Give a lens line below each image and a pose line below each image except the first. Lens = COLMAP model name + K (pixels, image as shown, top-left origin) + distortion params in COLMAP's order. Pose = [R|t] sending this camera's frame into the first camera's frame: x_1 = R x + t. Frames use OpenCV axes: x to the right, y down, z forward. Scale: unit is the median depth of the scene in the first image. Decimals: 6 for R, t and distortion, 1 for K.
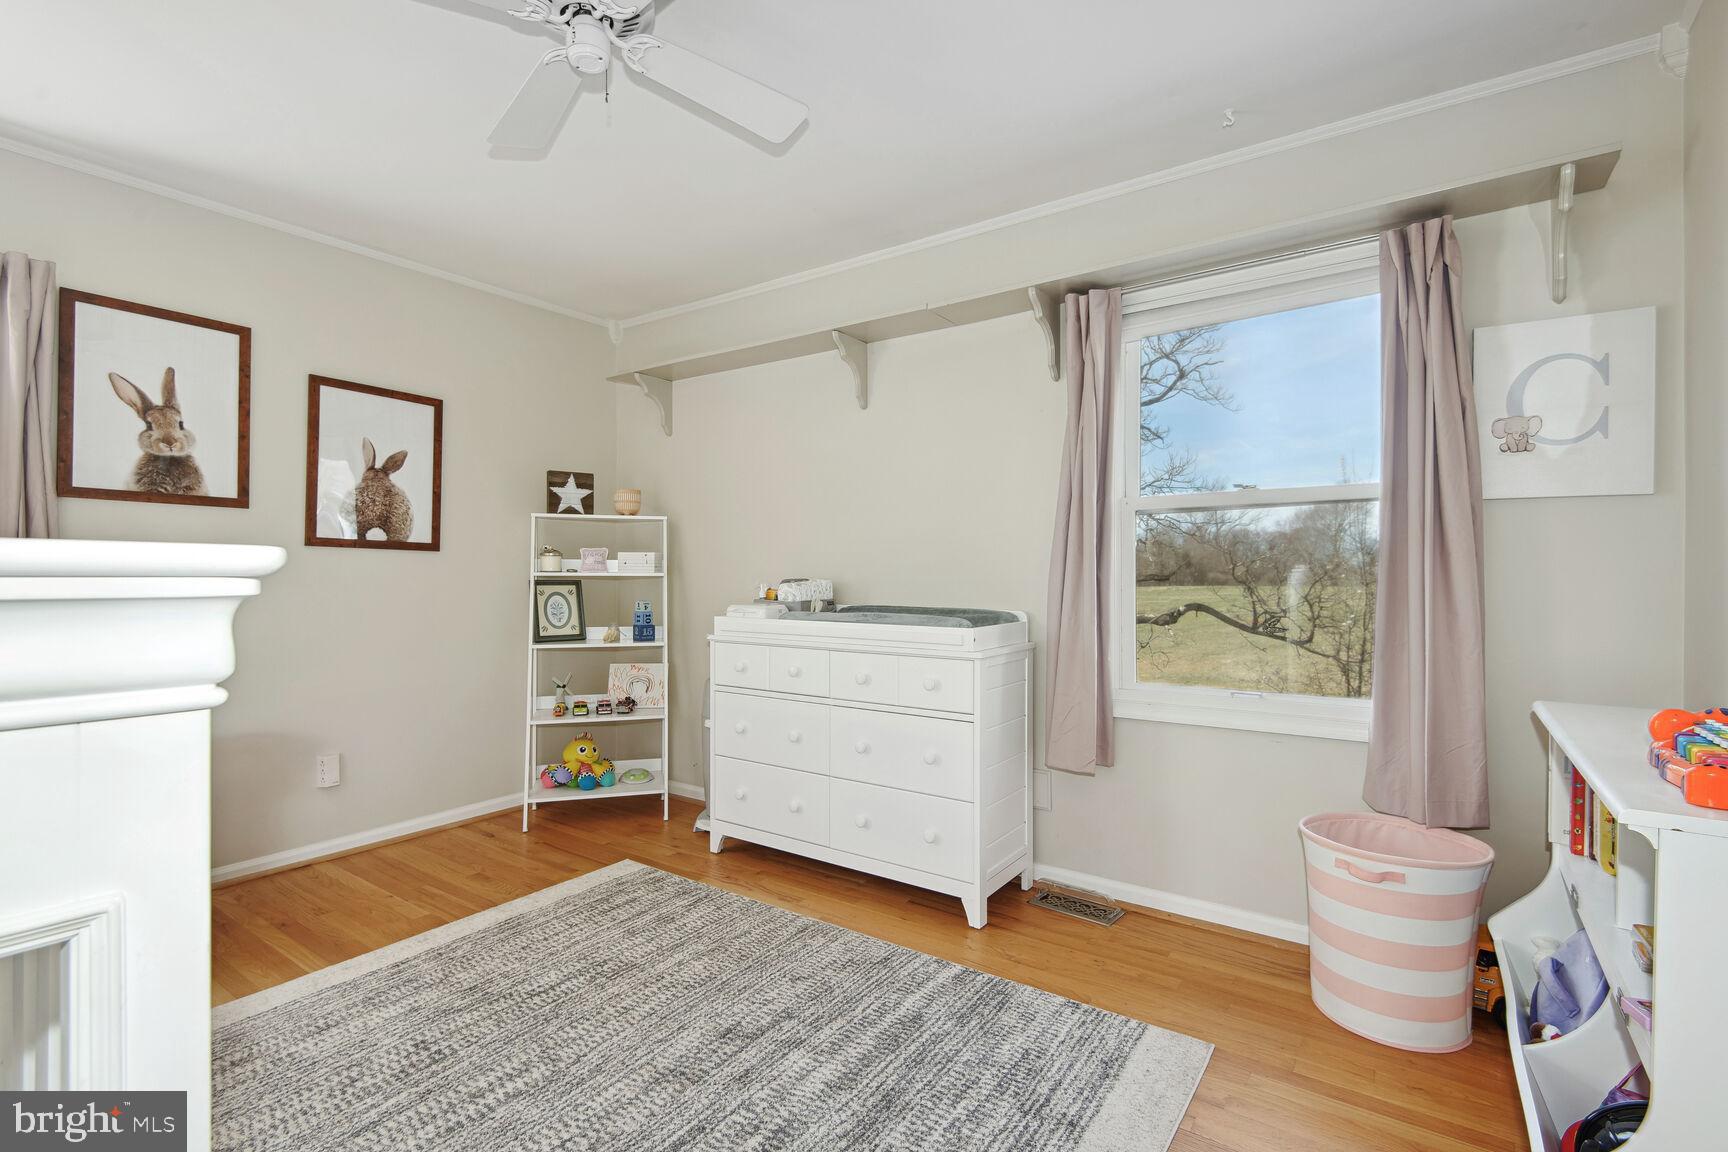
lens RADIAL K [[811.8, 0, 864.0], [0, 811.8, 576.0], [0, 0, 1]] dist [-0.001257, -0.000224]
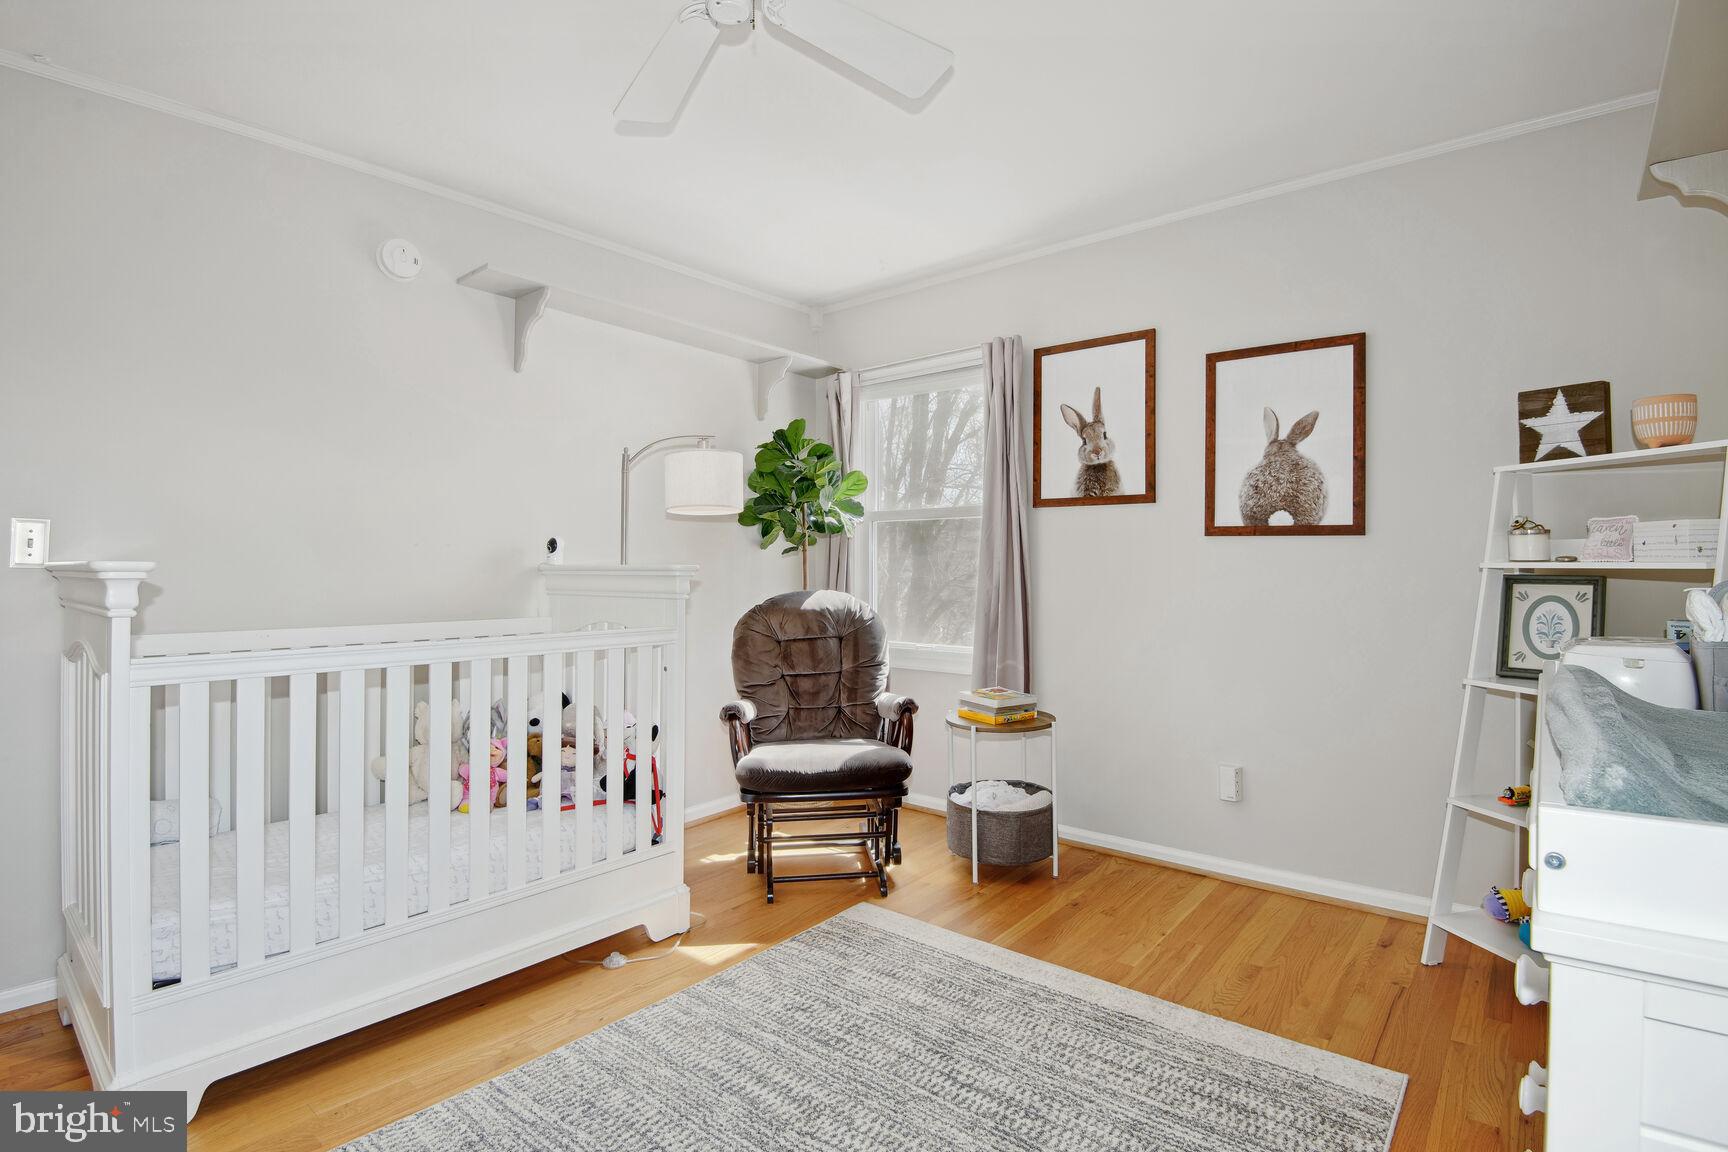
lens RADIAL K [[836.1, 0, 859.0], [0, 836.1, 549.2], [0, 0, 1]] dist [-0.036377, -0.000698]
pose [[-0.099483, -0.020839, -0.994821, 0.303504], [0.000122, 0.999780, -0.020955, -0.001816], [0.995039, -0.002206, -0.099459, 0.673052]]
